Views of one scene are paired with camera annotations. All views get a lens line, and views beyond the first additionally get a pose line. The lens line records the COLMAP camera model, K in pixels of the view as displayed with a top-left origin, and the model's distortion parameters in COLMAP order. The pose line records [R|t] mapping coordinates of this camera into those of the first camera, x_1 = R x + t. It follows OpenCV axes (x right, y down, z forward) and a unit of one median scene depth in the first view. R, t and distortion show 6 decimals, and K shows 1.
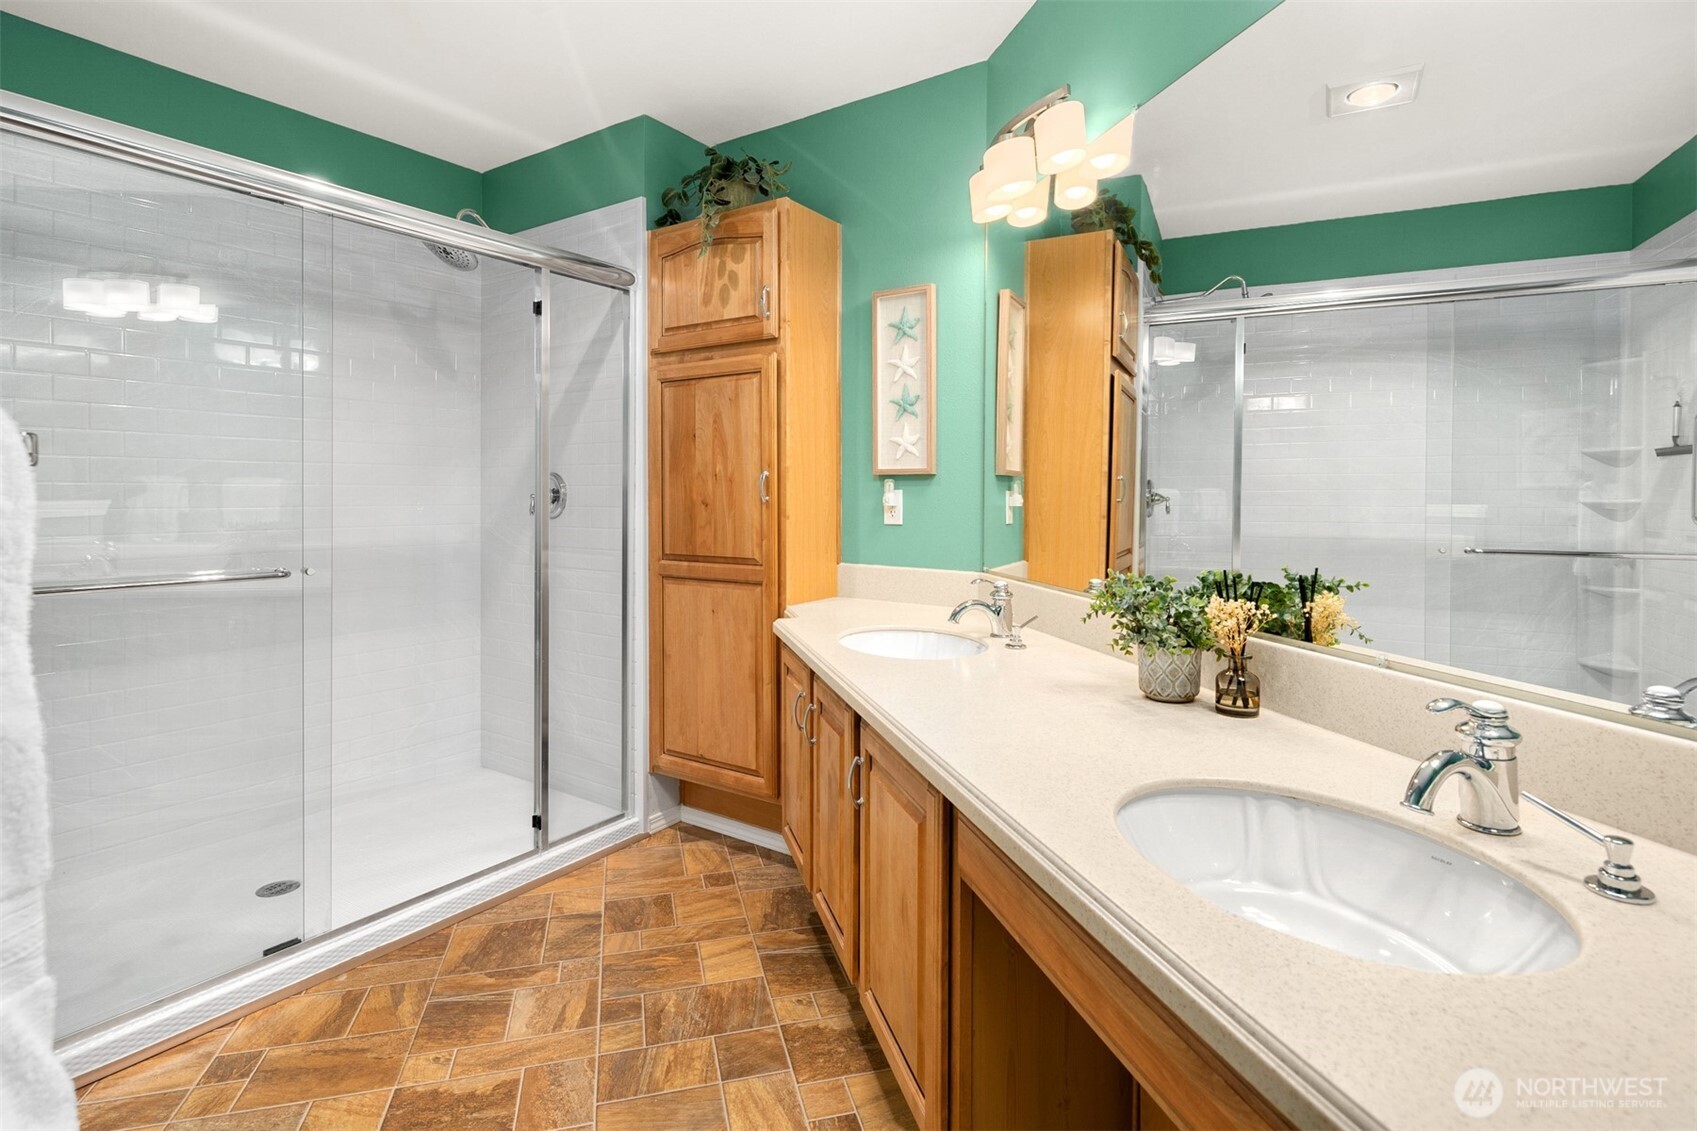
lens RADIAL K [[833.4, 0, 849.2], [0, 833.4, 501.5], [0, 0, 1]] dist [-0.001326, -0.000773]
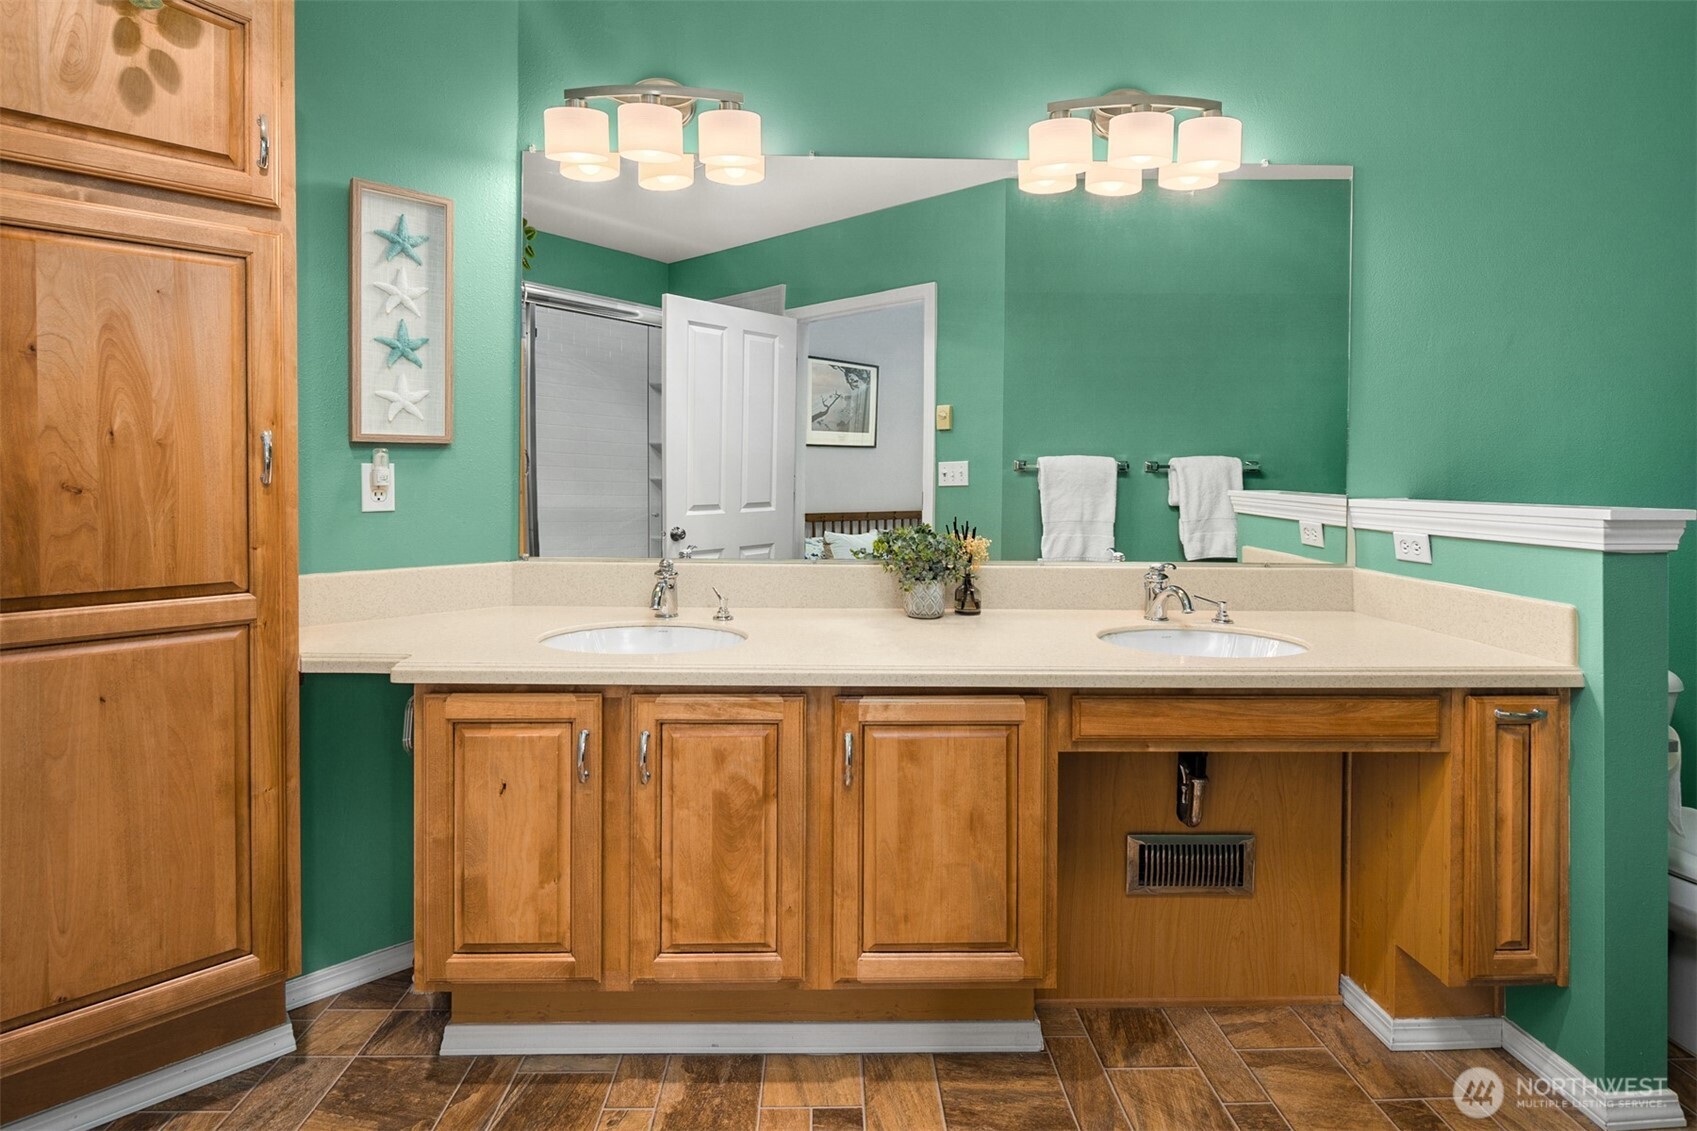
lens RADIAL K [[841.4, 0, 848.9], [0, 841.4, 474.9], [0, 0, 1]] dist [0.002034, 0.000211]
pose [[0.230421, -0.009311, 0.973047, -0.566339], [0.000359, 0.999955, 0.009483, -0.010543], [-0.973091, -0.001836, 0.230414, 0.443781]]
